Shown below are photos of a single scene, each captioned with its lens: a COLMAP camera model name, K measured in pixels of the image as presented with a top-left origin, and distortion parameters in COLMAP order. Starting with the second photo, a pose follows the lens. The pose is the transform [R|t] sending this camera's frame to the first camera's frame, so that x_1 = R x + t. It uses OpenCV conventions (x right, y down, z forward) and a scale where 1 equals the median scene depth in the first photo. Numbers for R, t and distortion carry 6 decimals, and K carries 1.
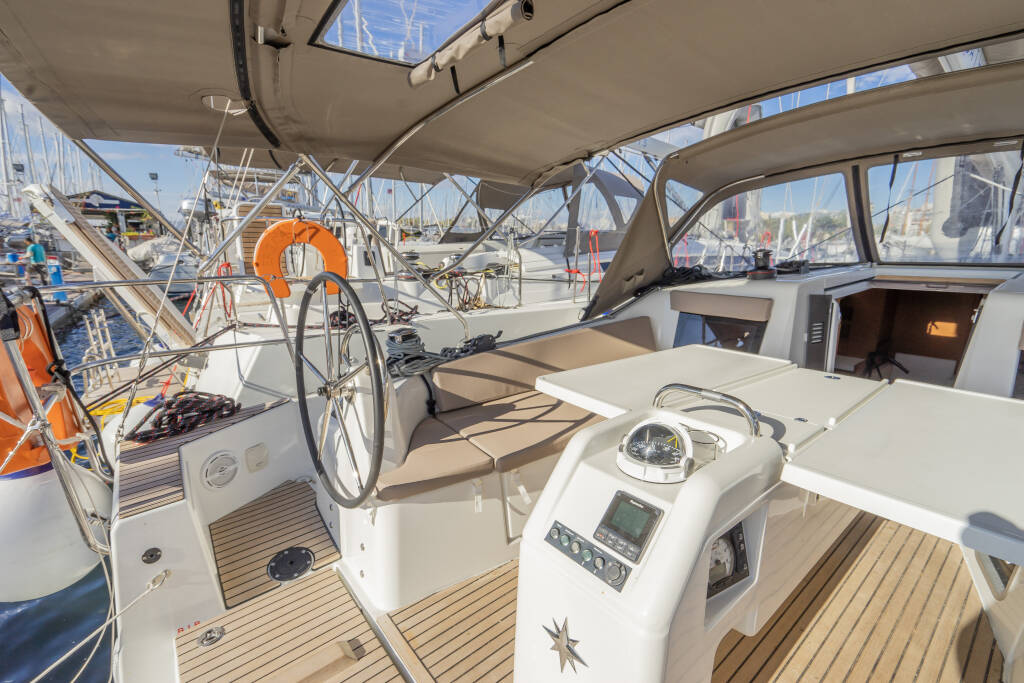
lens RADIAL K [[461.0, 0, 512.0], [0, 461.0, 341.5], [0, 0, 1]] dist [0.000459, 0.000798]
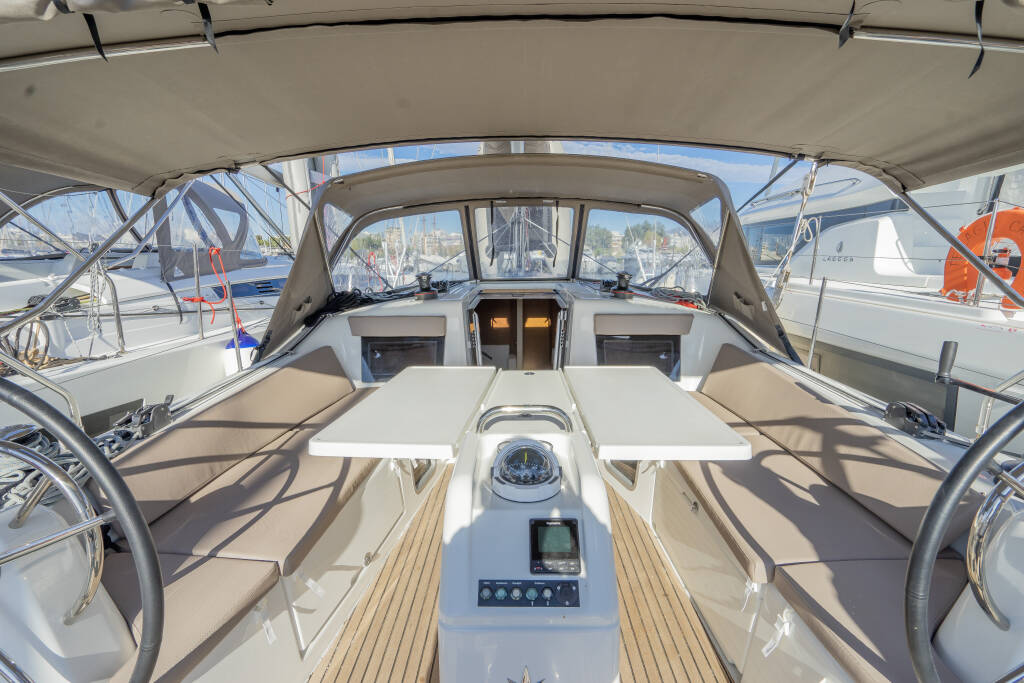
lens RADIAL K [[461.0, 0, 512.0], [0, 461.0, 341.5], [0, 0, 1]] dist [0.000459, 0.000798]
pose [[0.643303, -0.133120, 0.753950, -0.187795], [0.155732, 0.986932, 0.041378, -0.045257], [-0.749606, 0.090796, 0.655628, 0.105932]]
